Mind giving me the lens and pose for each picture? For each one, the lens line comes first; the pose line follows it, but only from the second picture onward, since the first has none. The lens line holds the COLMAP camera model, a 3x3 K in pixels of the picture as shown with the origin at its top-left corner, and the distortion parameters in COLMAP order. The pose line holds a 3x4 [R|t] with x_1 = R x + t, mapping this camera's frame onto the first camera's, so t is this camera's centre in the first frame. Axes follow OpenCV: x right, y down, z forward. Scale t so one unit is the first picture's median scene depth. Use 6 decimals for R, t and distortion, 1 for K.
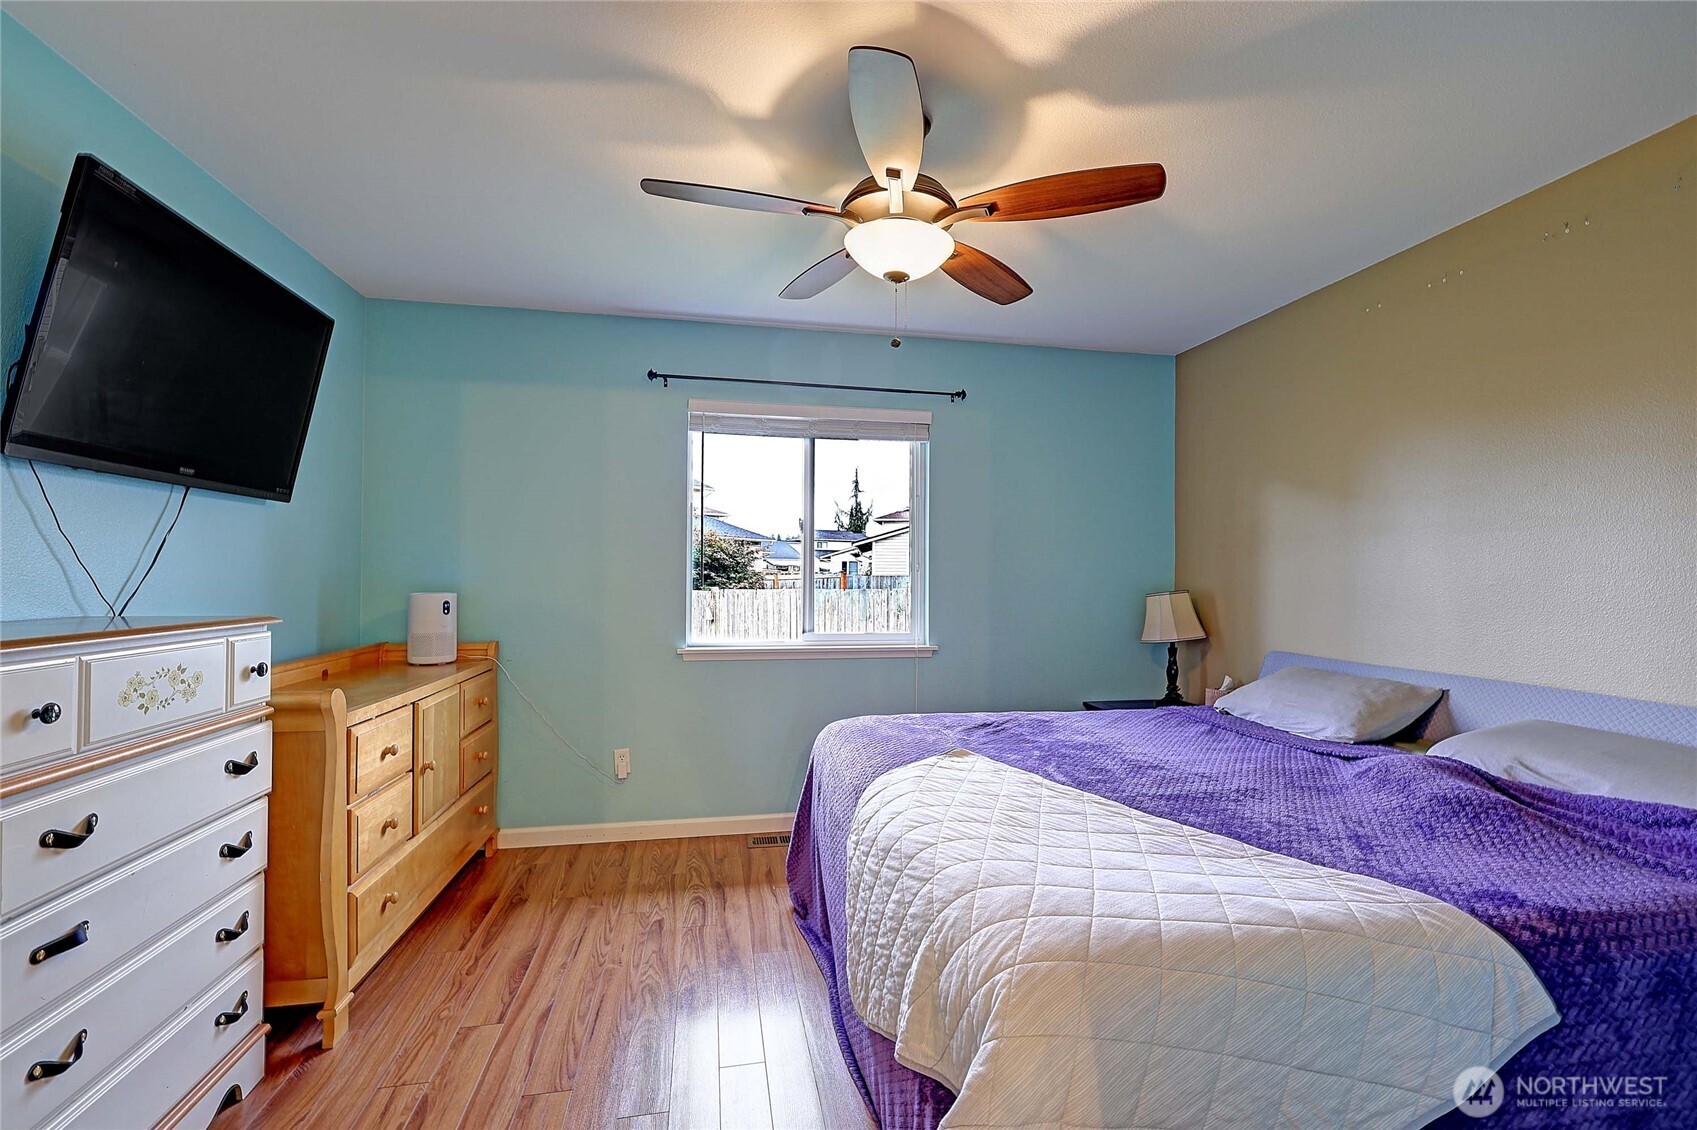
lens RADIAL K [[739.3, 0, 856.4], [0, 739.3, 565.2], [0, 0, 1]] dist [-0.000808, -0.000055]
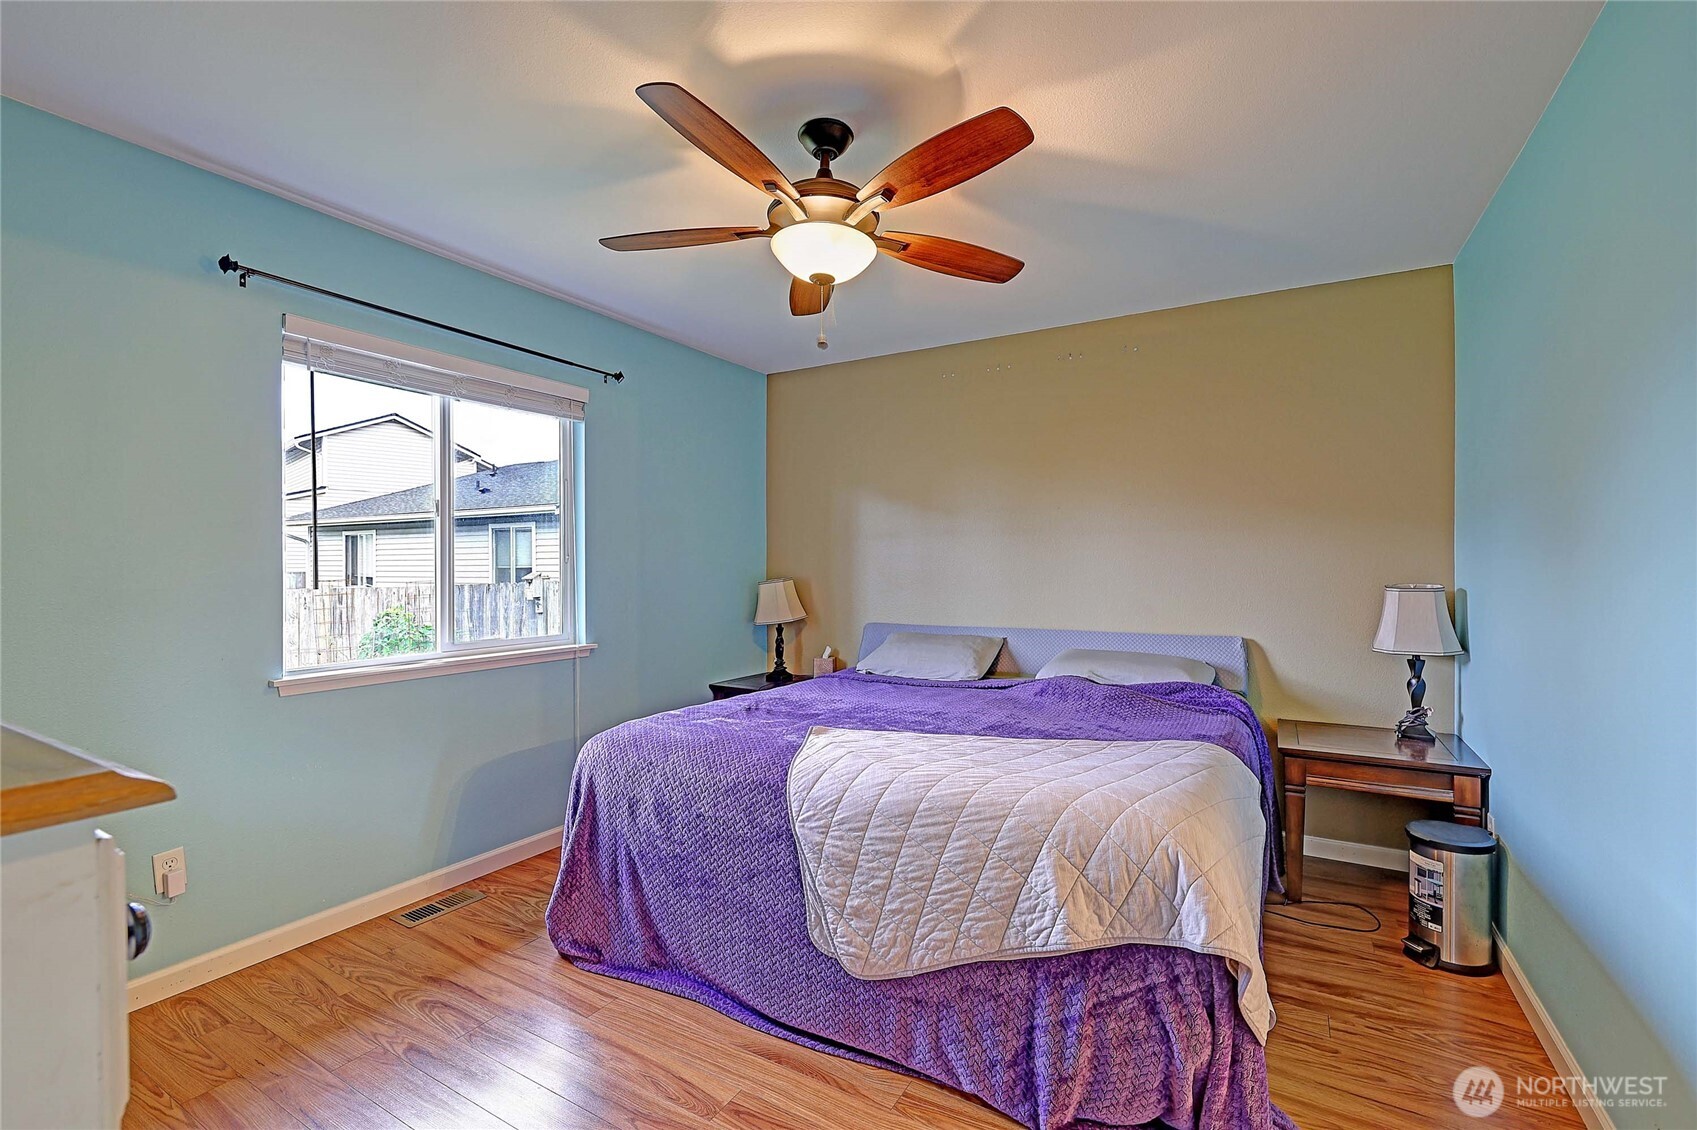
lens RADIAL K [[739.3, 0, 856.4], [0, 739.3, 565.2], [0, 0, 1]] dist [-0.000808, -0.000055]
pose [[0.667946, -0.008423, 0.744162, -0.380404], [0.000132, 0.999937, 0.011199, 0.000502], [-0.744209, -0.007382, 0.667906, 0.146286]]
